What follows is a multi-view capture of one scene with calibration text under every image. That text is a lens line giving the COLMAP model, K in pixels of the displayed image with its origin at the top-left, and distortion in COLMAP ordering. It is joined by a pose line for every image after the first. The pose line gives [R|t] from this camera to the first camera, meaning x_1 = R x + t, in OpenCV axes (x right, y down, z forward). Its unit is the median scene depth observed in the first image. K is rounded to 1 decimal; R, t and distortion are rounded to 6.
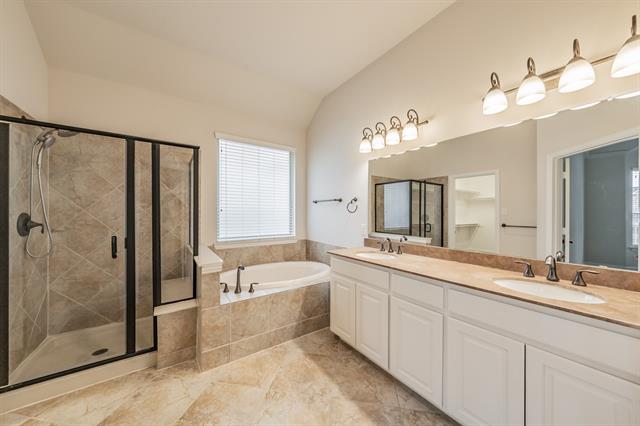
lens RADIAL K [[222.6, 0, 322.4], [0, 222.6, 214.4], [0, 0, 1]] dist [-0.000331, -0.000023]
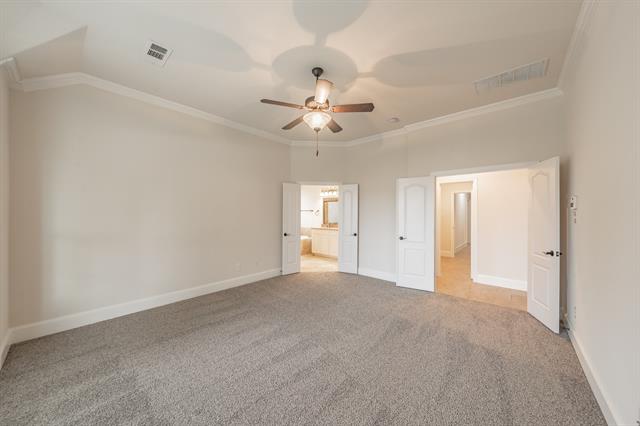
lens RADIAL K [[222.6, 0, 322.4], [0, 222.6, 214.4], [0, 0, 1]] dist [-0.000331, -0.000023]
pose [[0.971079, -0.004418, 0.238718, -0.668376], [0.004176, 0.999990, 0.001523, -0.034129], [-0.238722, -0.000483, 0.971088, -2.479921]]
